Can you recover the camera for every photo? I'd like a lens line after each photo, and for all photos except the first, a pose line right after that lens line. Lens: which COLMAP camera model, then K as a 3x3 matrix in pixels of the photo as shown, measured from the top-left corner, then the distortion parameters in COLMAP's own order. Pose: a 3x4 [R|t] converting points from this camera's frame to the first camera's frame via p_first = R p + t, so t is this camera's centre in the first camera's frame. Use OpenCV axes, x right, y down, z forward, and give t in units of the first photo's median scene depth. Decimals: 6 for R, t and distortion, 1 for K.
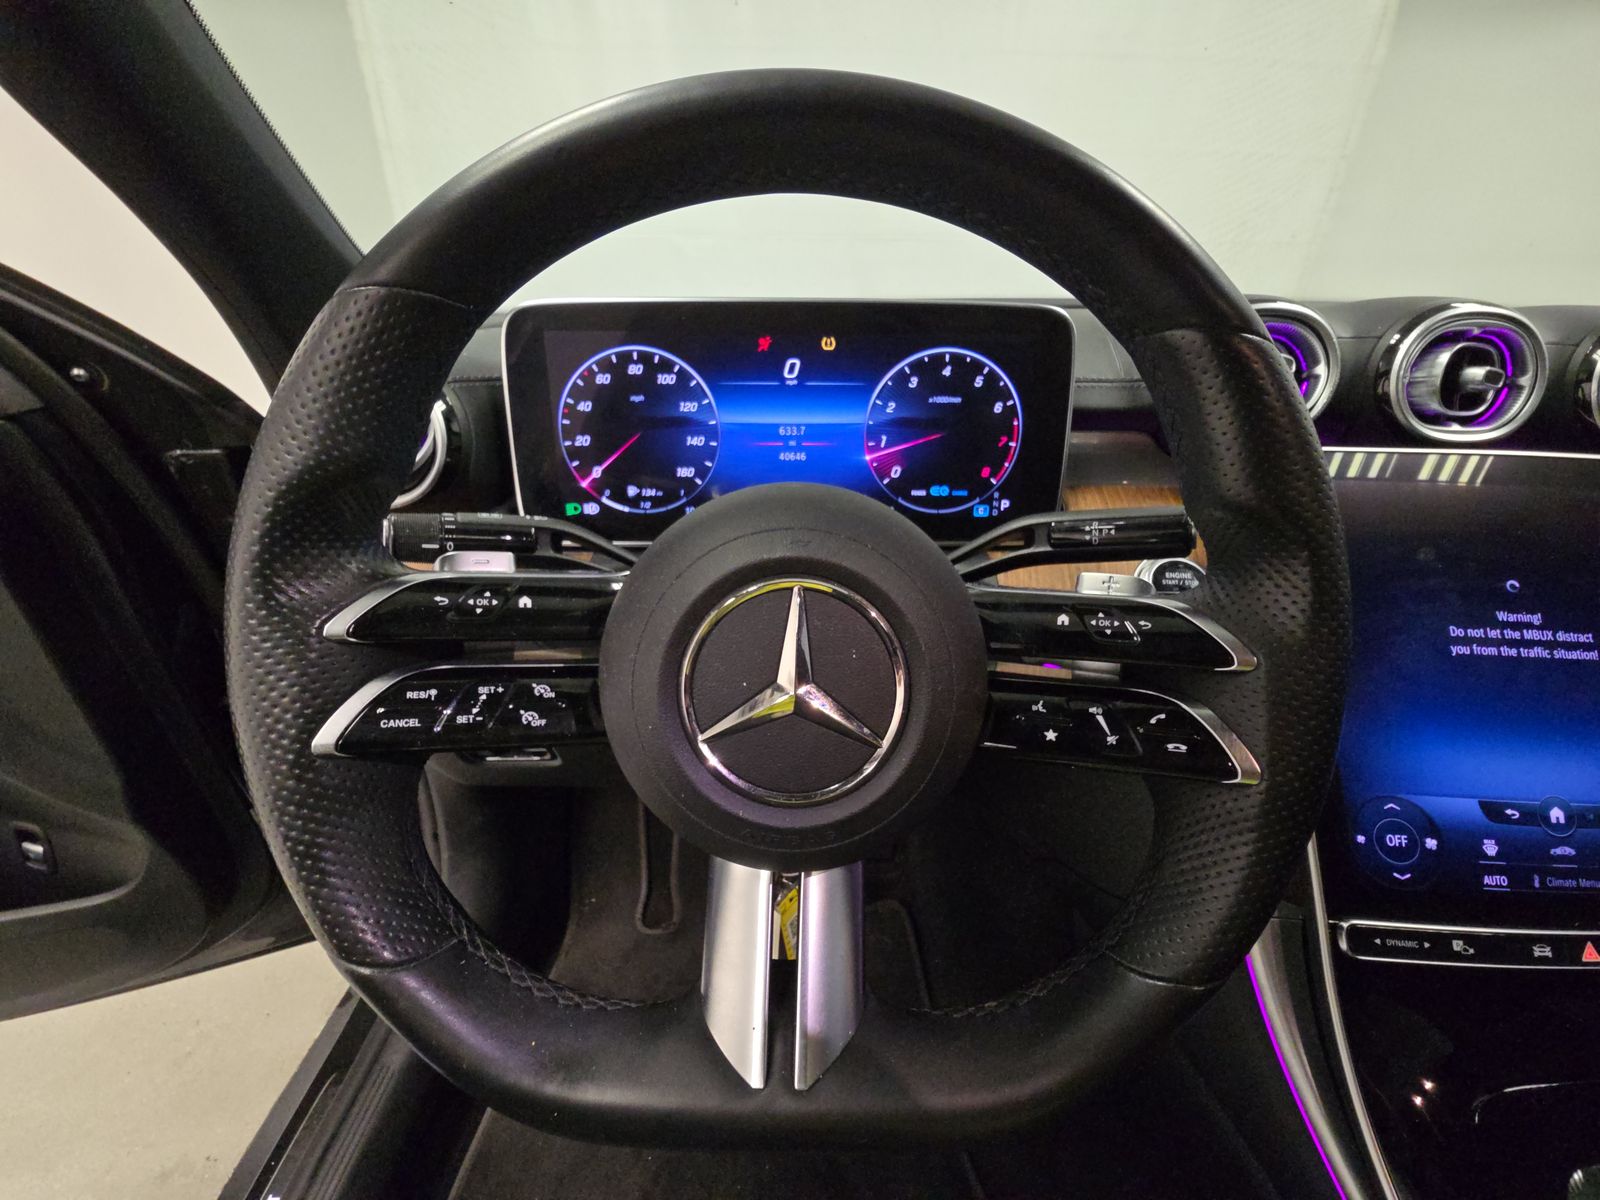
lens RADIAL K [[638.6, 0, 805.2], [0, 638.6, 598.8], [0, 0, 1]] dist [0.000754, -0.004037]
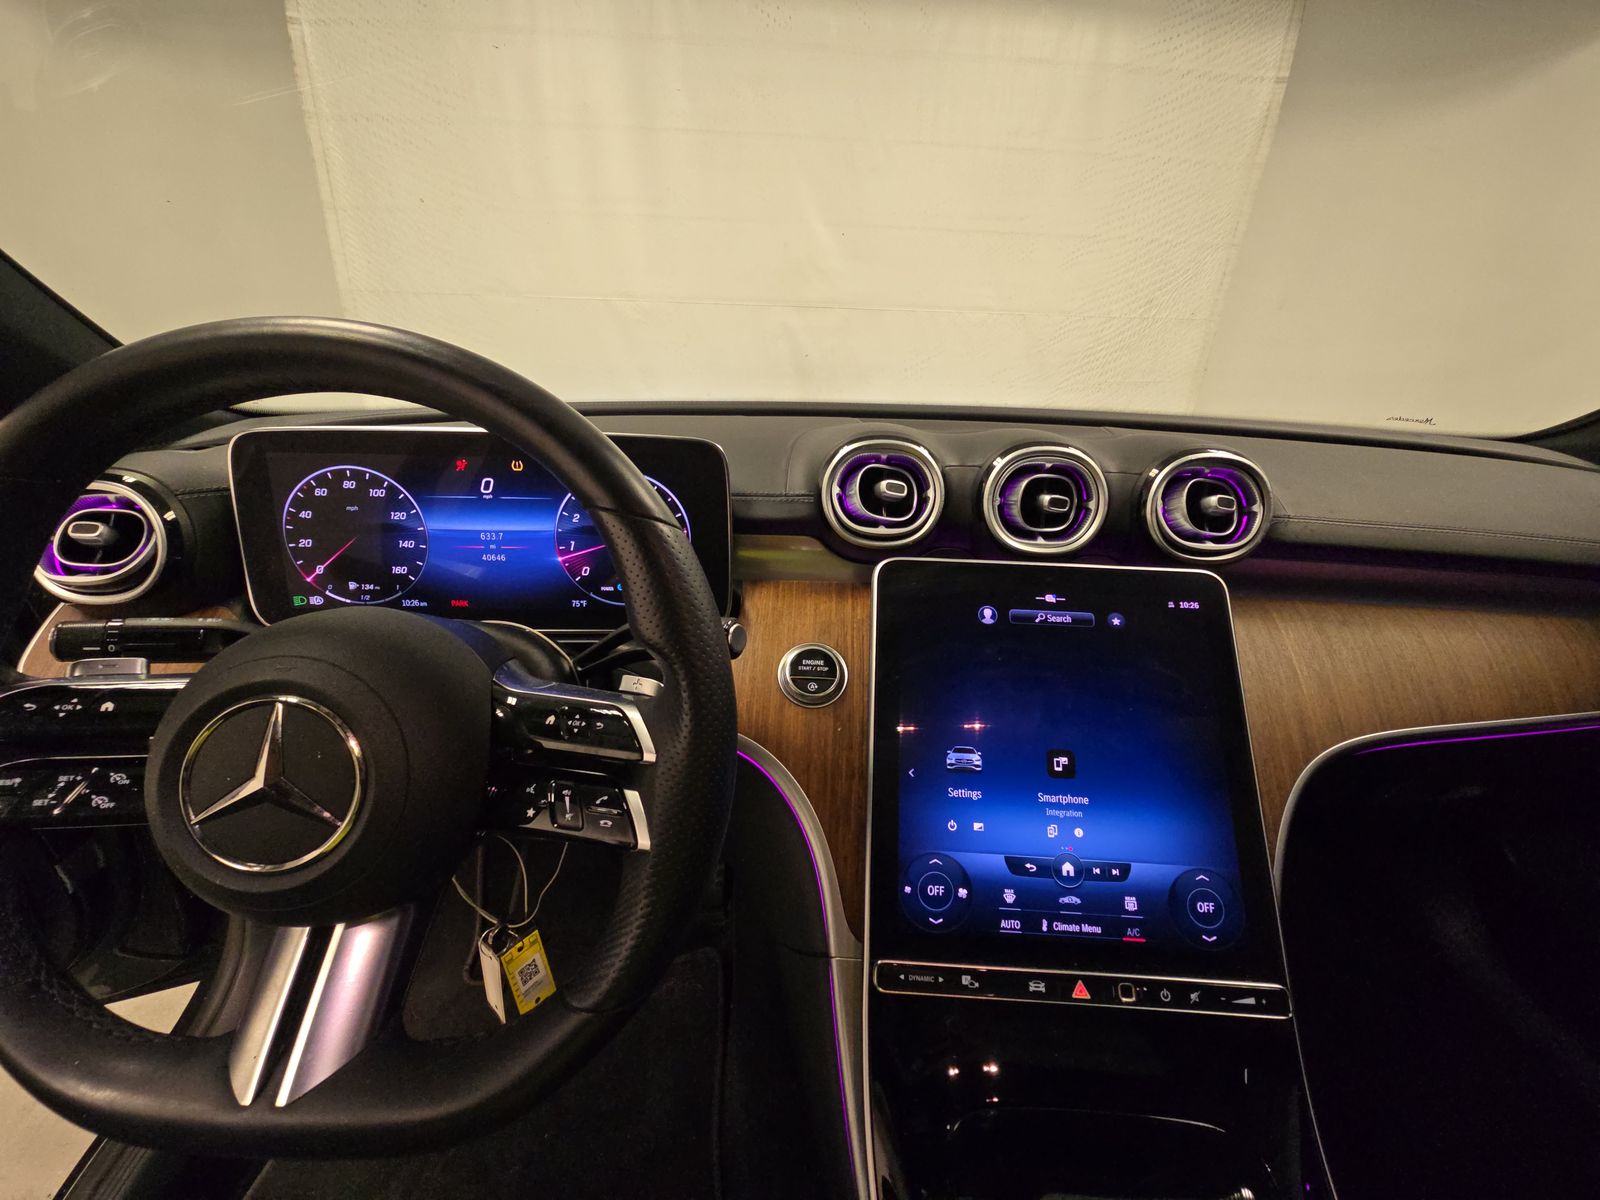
lens RADIAL K [[638.6, 0, 816.7], [0, 638.6, 600.1], [0, 0, 1]] dist [0.000754, -0.004037]
pose [[0.998911, 0.007082, 0.046105, 0.531917], [-0.004270, 0.998140, -0.060806, -0.079632], [-0.046450, 0.060543, 0.997084, -0.190911]]
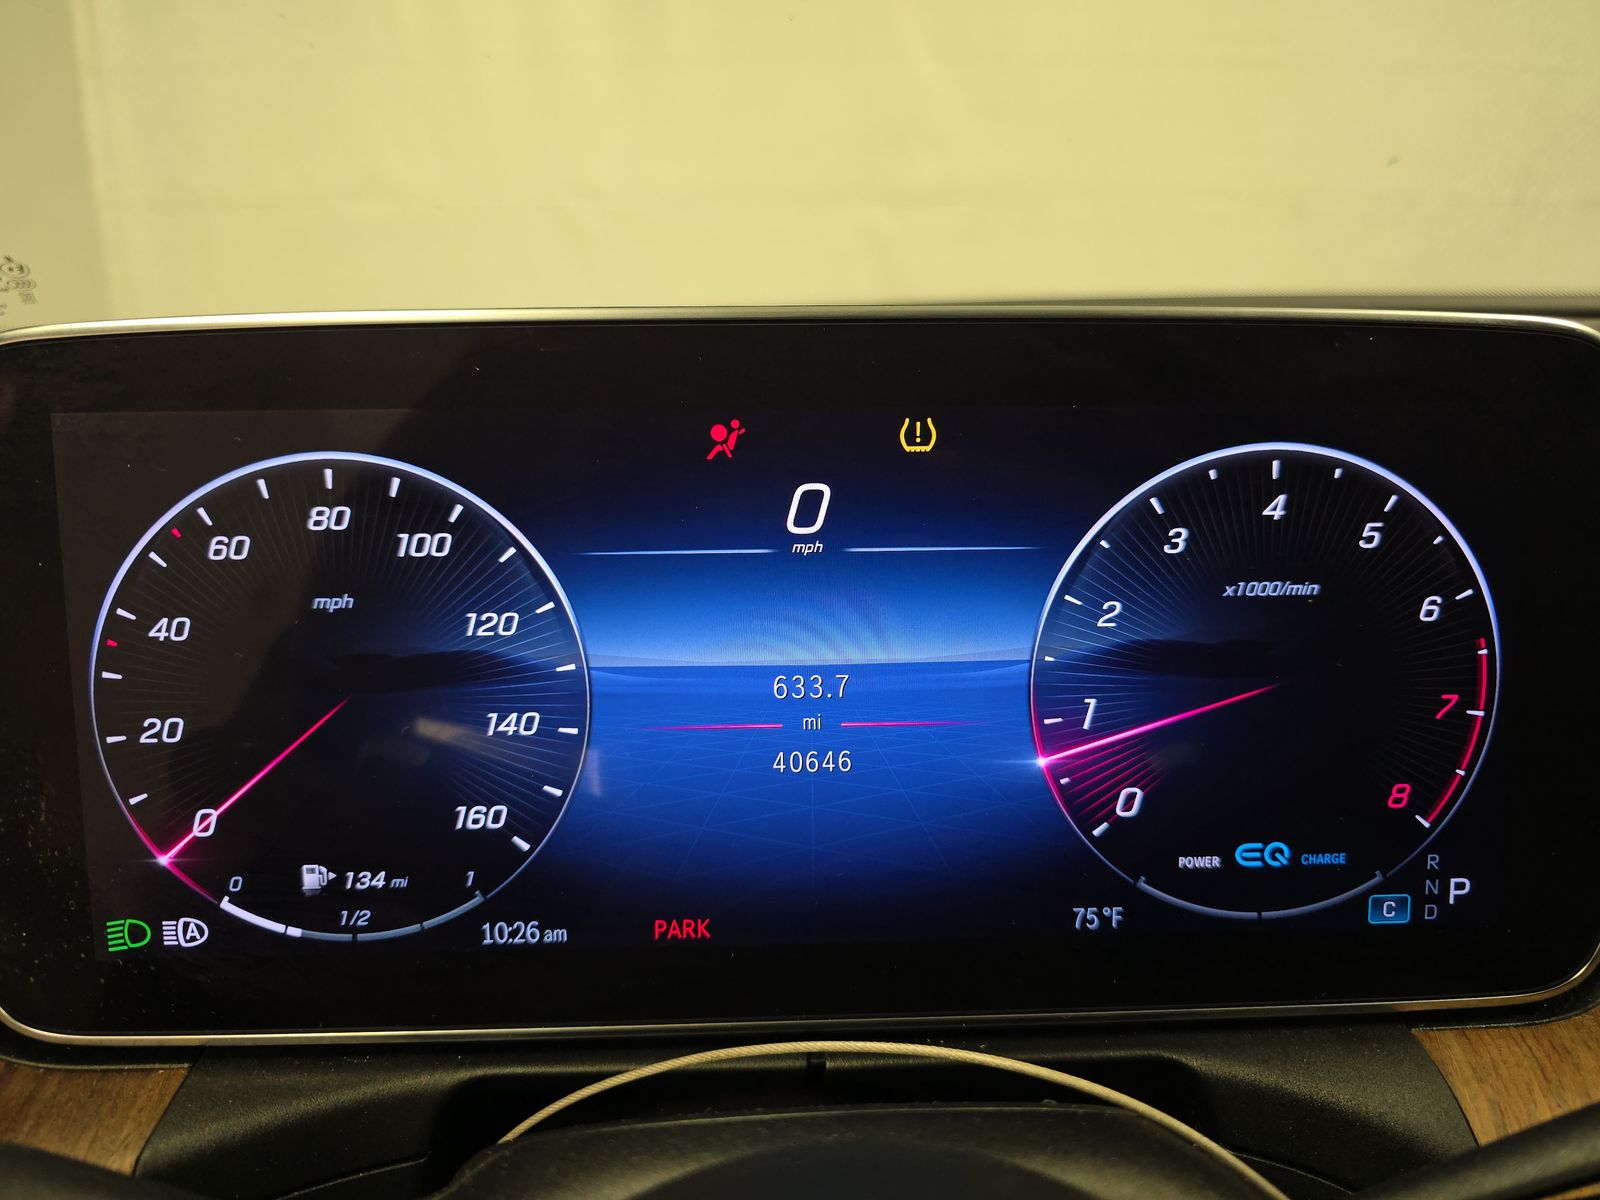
lens RADIAL K [[1075.3, 0, 788.8], [0, 1075.3, 591.1], [0, 0, 1]] dist [-0.001745, -0.014412]
pose [[0.999828, -0.015711, 0.009847, -0.036960], [0.017194, 0.984390, -0.175156, -0.220222], [-0.006941, 0.175296, 0.984491, 0.459925]]
